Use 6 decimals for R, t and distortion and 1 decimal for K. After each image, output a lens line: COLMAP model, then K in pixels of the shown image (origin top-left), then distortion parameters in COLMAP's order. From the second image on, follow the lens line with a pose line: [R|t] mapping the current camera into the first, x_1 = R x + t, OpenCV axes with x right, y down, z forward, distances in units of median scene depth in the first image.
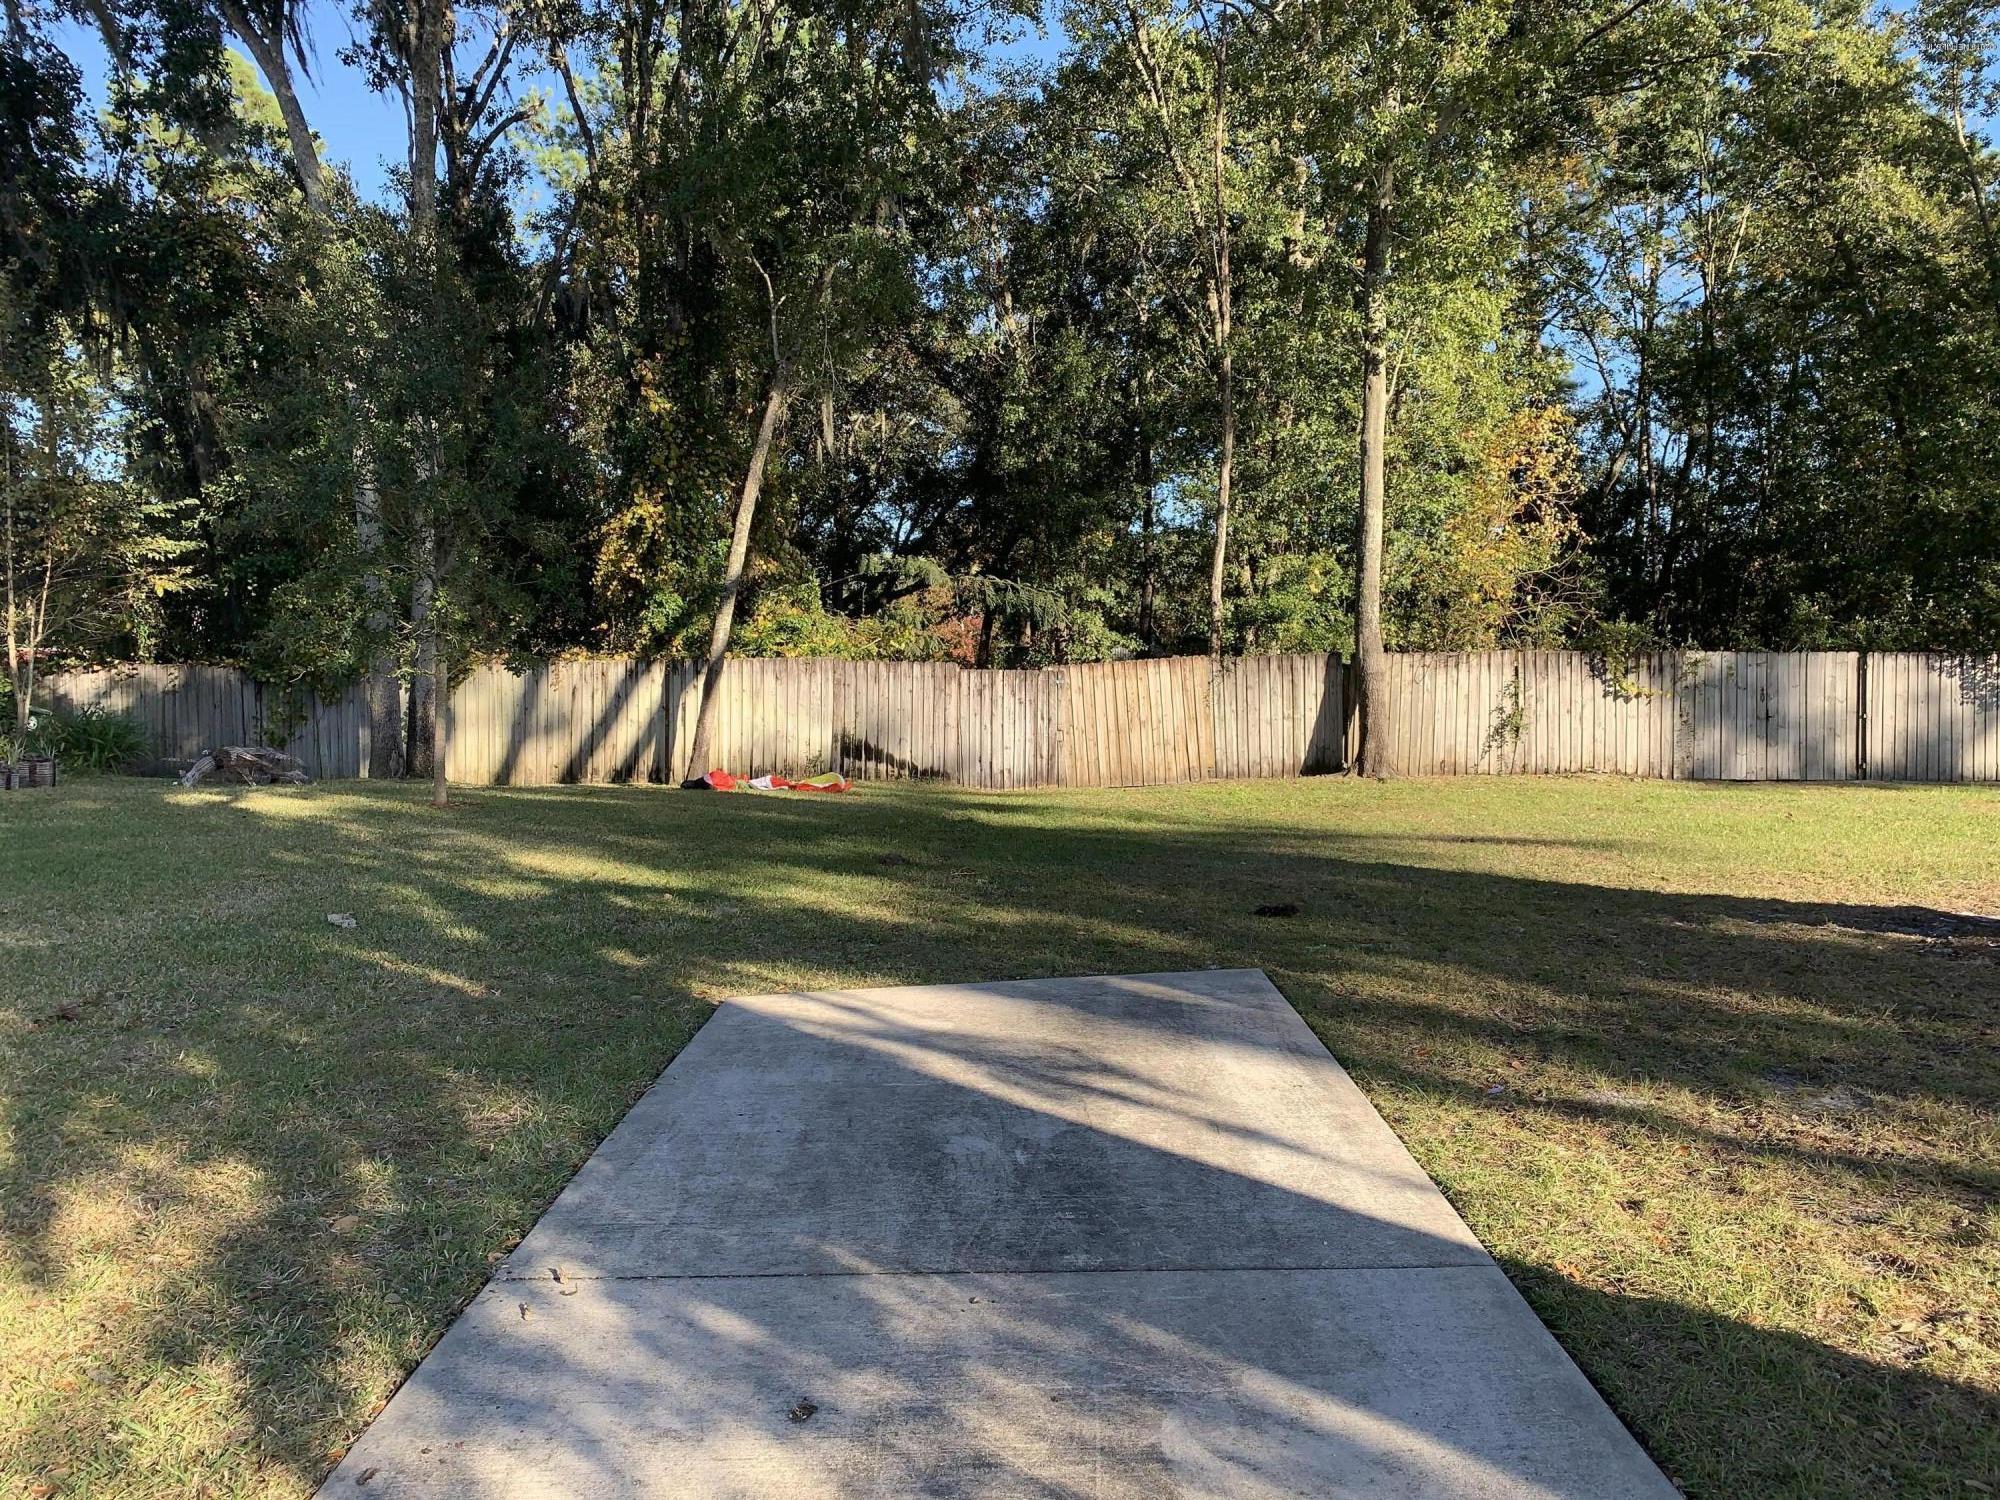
lens RADIAL K [[1515.1, 0, 1000.0], [0, 1515.1, 750.0], [0, 0, 1]] dist [0.008535, 0.003244]
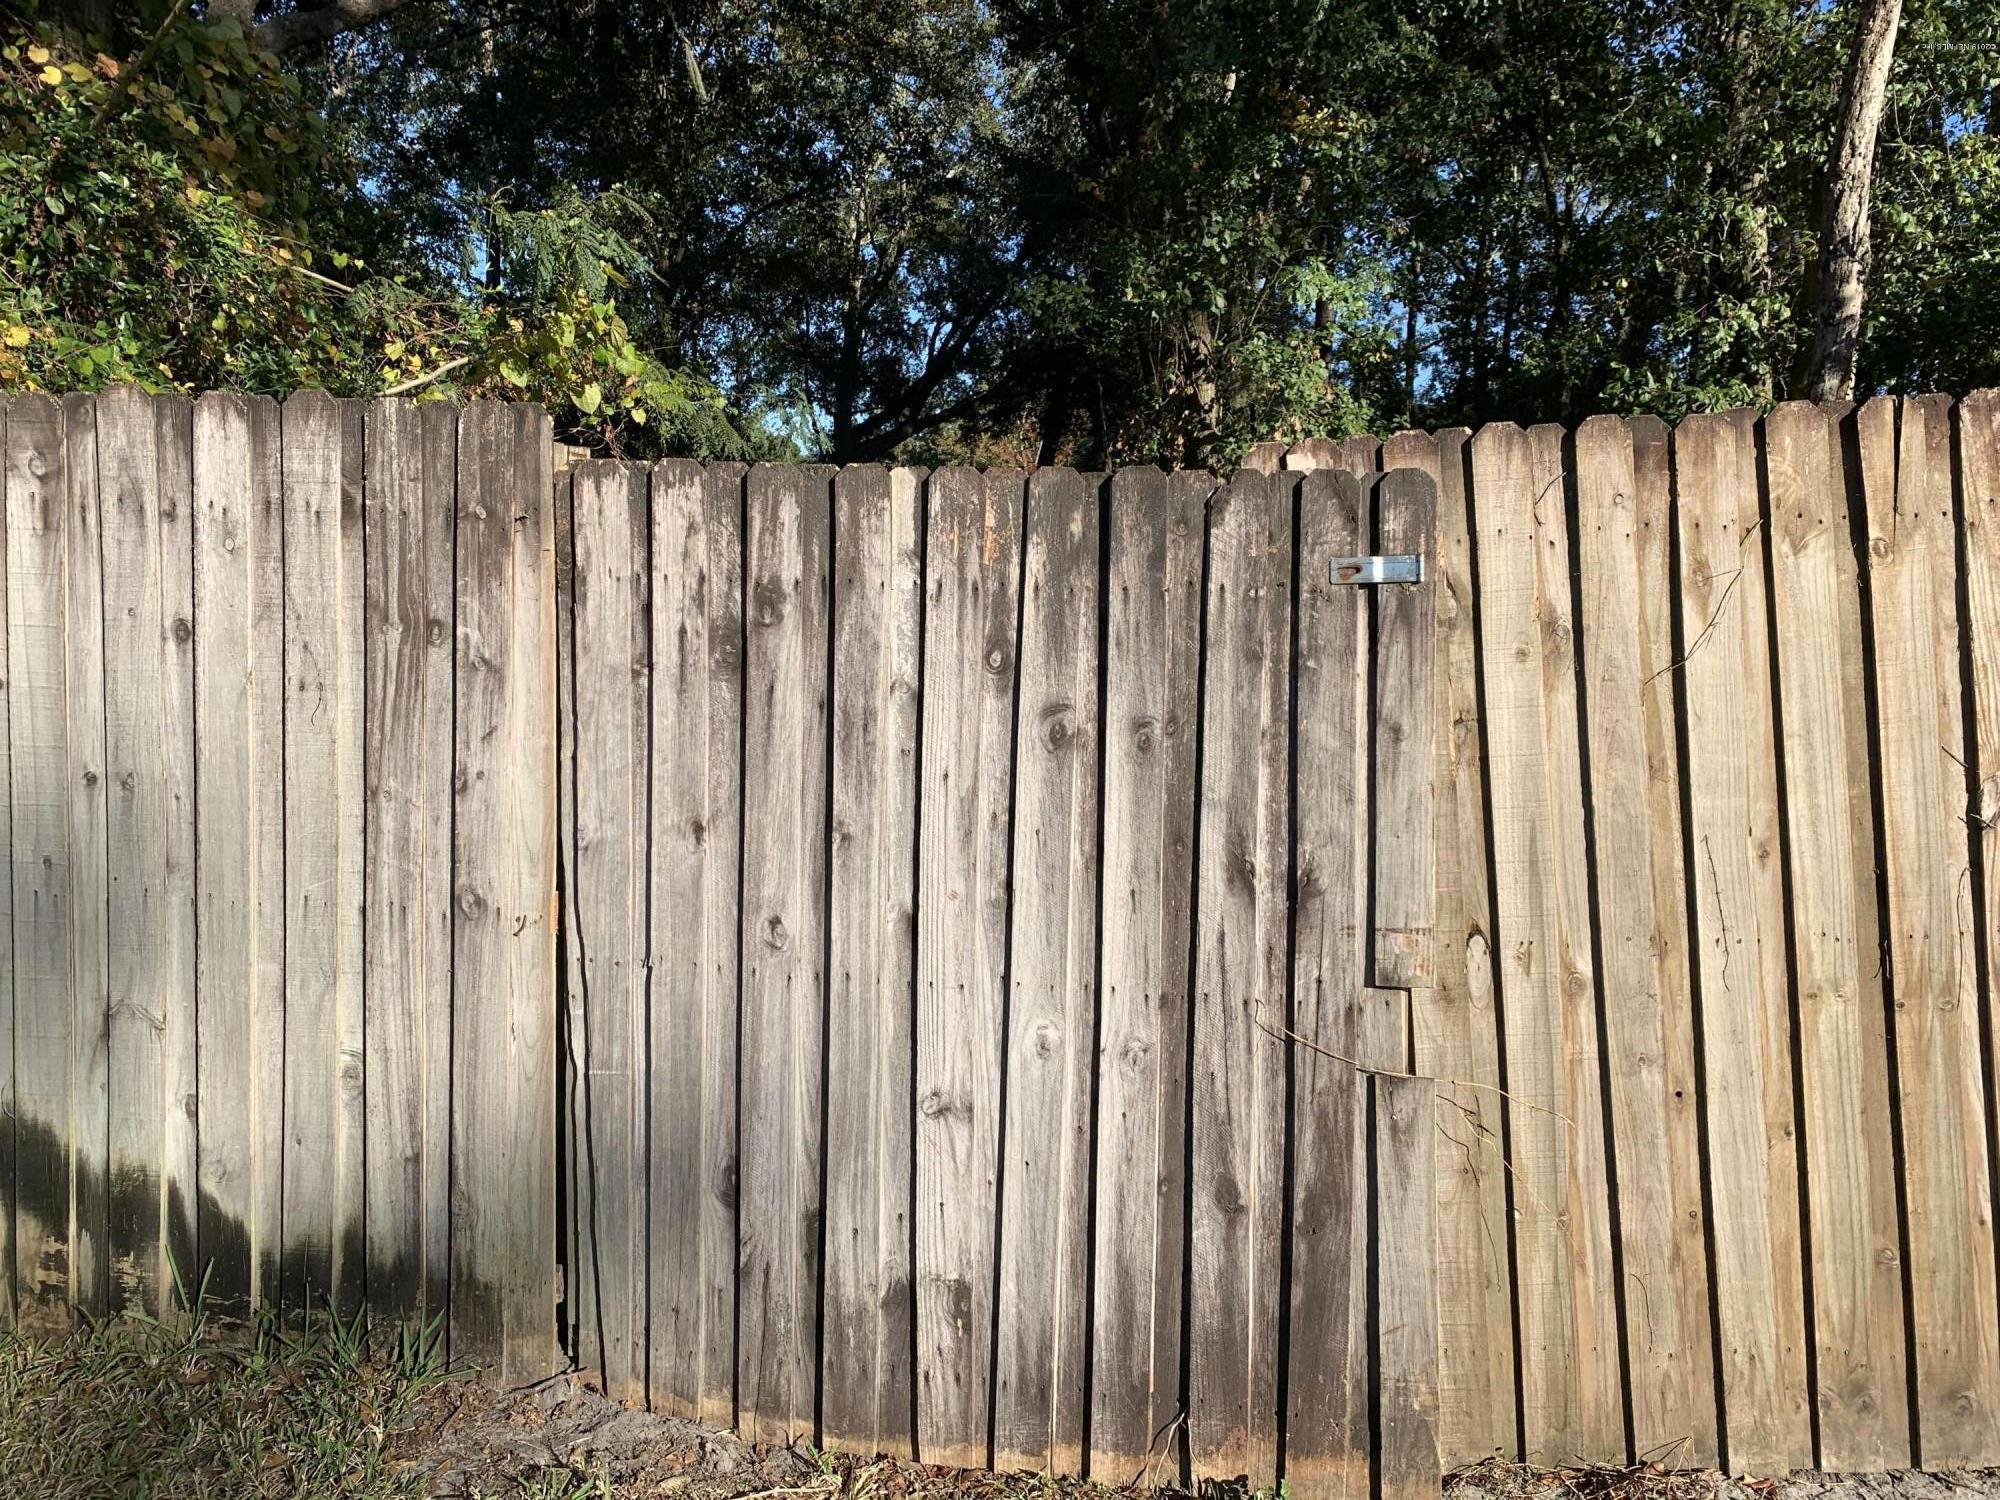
lens RADIAL K [[1515.1, 0, 1000.0], [0, 1515.1, 750.0], [0, 0, 1]] dist [0.008535, 0.003244]
pose [[0.998643, 0.012999, -0.050439, 0.014951], [-0.008424, 0.995918, 0.089869, -0.041261], [0.051402, -0.089322, 0.994676, 0.878432]]
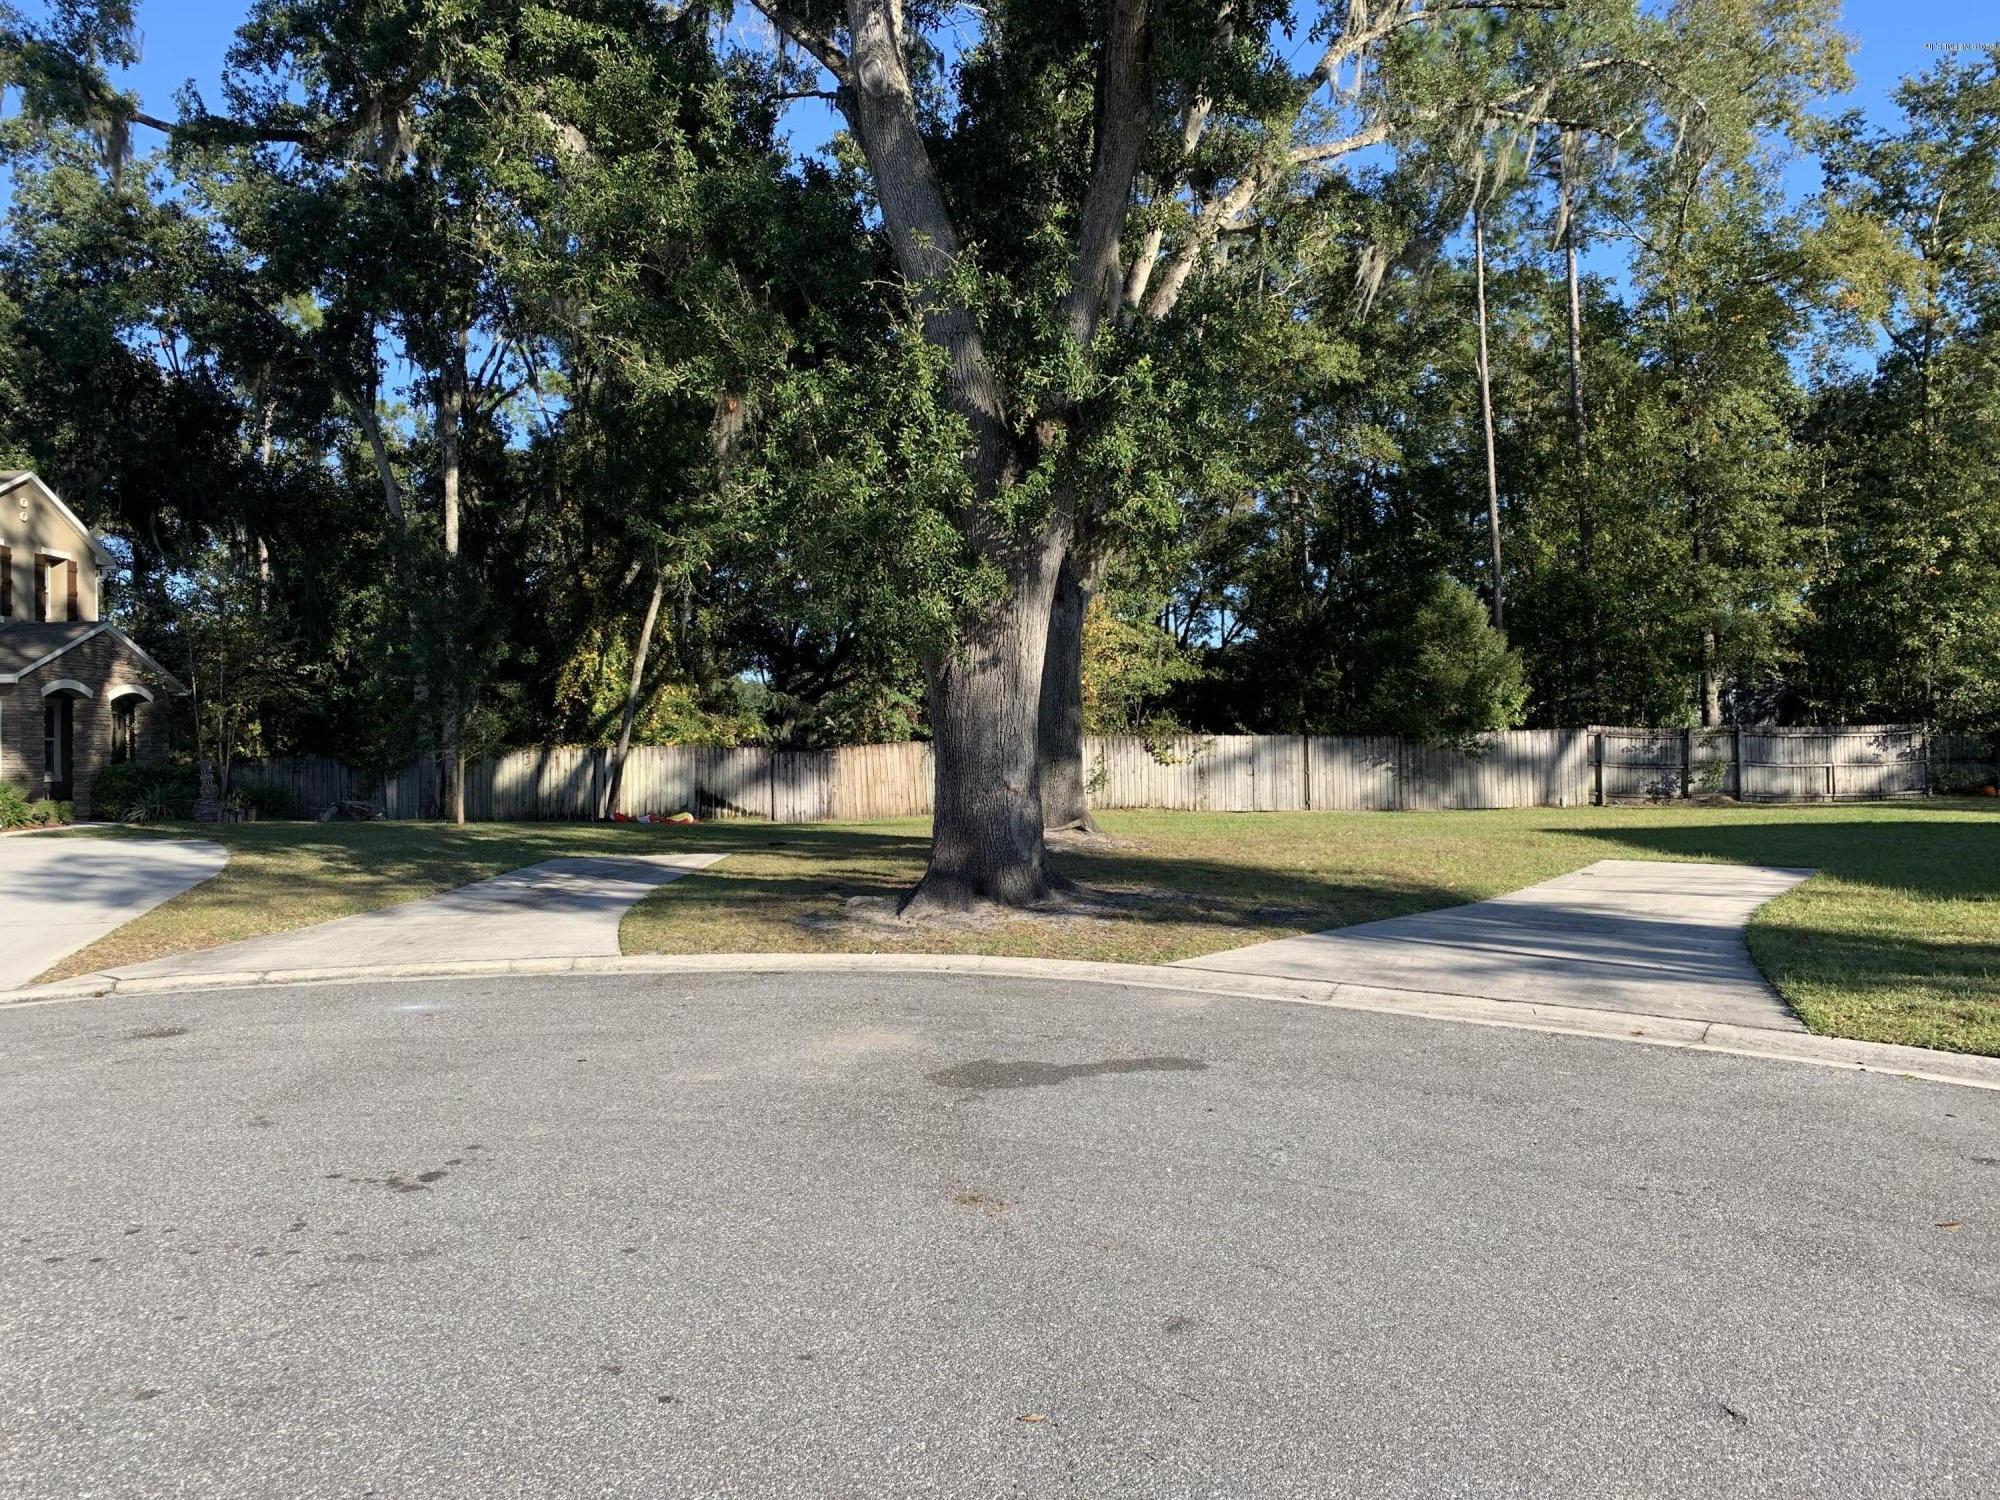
lens RADIAL K [[1515.1, 0, 1000.0], [0, 1515.1, 750.0], [0, 0, 1]] dist [0.008535, 0.003244]
pose [[0.999891, -0.012276, 0.008142, 0.208282], [0.012640, 0.998848, -0.046299, 0.025858], [-0.007564, 0.046397, 0.998894, -0.665430]]
